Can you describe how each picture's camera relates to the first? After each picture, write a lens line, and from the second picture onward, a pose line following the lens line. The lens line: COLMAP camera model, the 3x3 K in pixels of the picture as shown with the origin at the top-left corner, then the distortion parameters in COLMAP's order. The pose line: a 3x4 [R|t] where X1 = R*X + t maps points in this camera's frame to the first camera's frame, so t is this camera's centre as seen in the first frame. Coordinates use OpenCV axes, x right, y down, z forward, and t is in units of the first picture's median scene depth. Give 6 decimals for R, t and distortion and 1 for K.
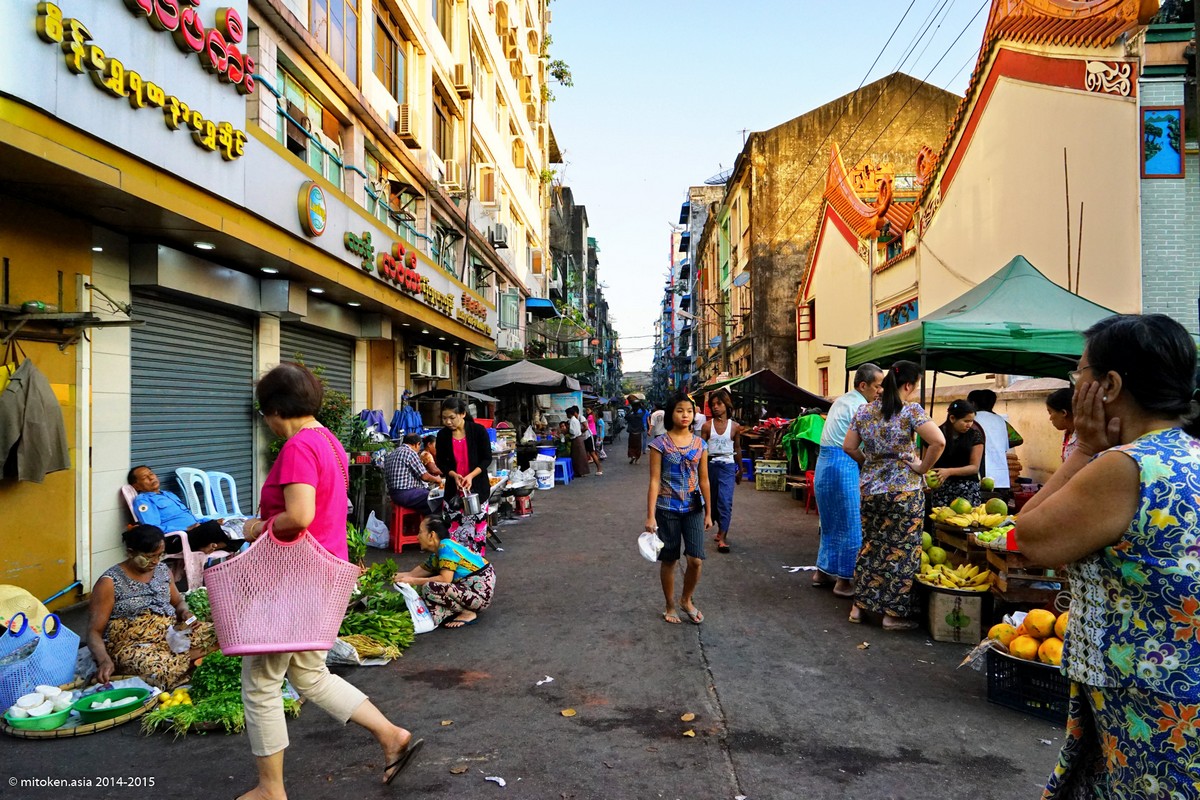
lens RADIAL K [[778.3, 0, 600.0], [0, 778.3, 400.0], [0, 0, 1]] dist [-0.037571, 0.002528]
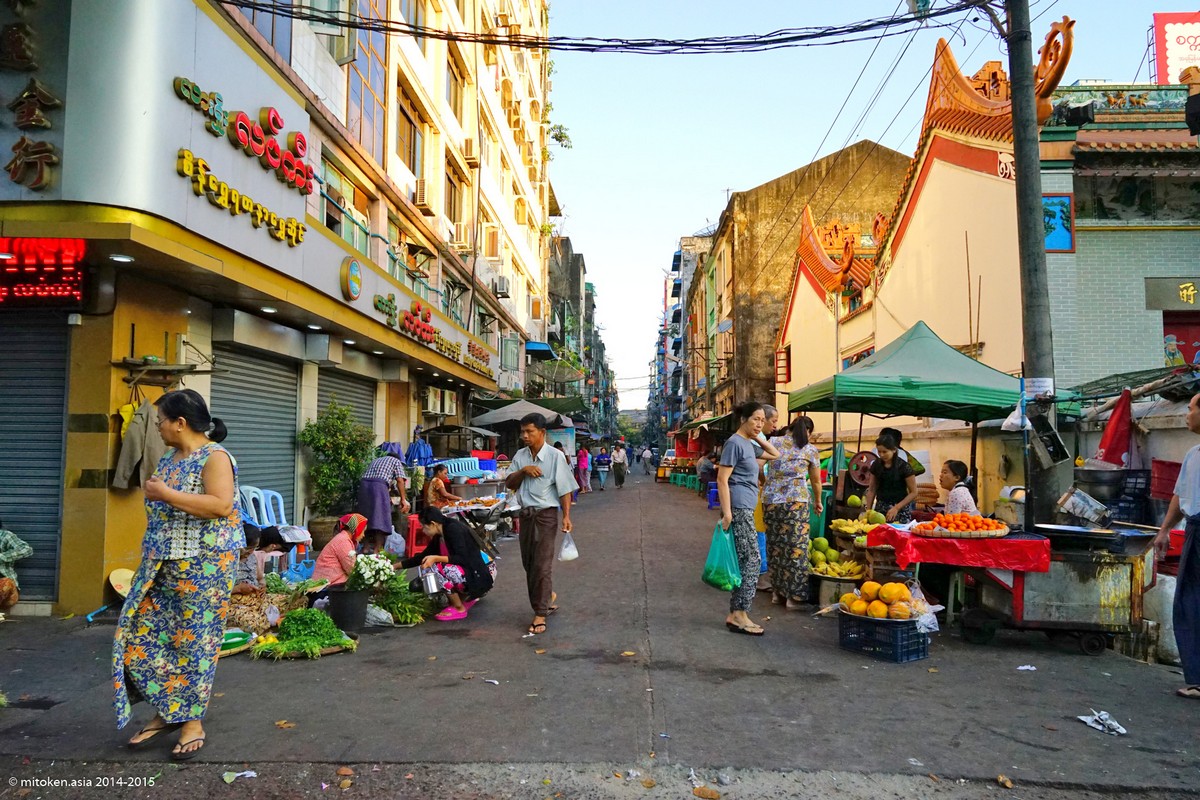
lens RADIAL K [[830.4, 0, 600.0], [0, 830.4, 400.0], [0, 0, 1]] dist [-0.053945, -0.001014]
pose [[0.999910, 0.008655, -0.010273, 0.029327], [-0.009114, 0.998920, -0.045554, 0.002995], [0.009868, 0.045643, 0.998909, -0.212615]]
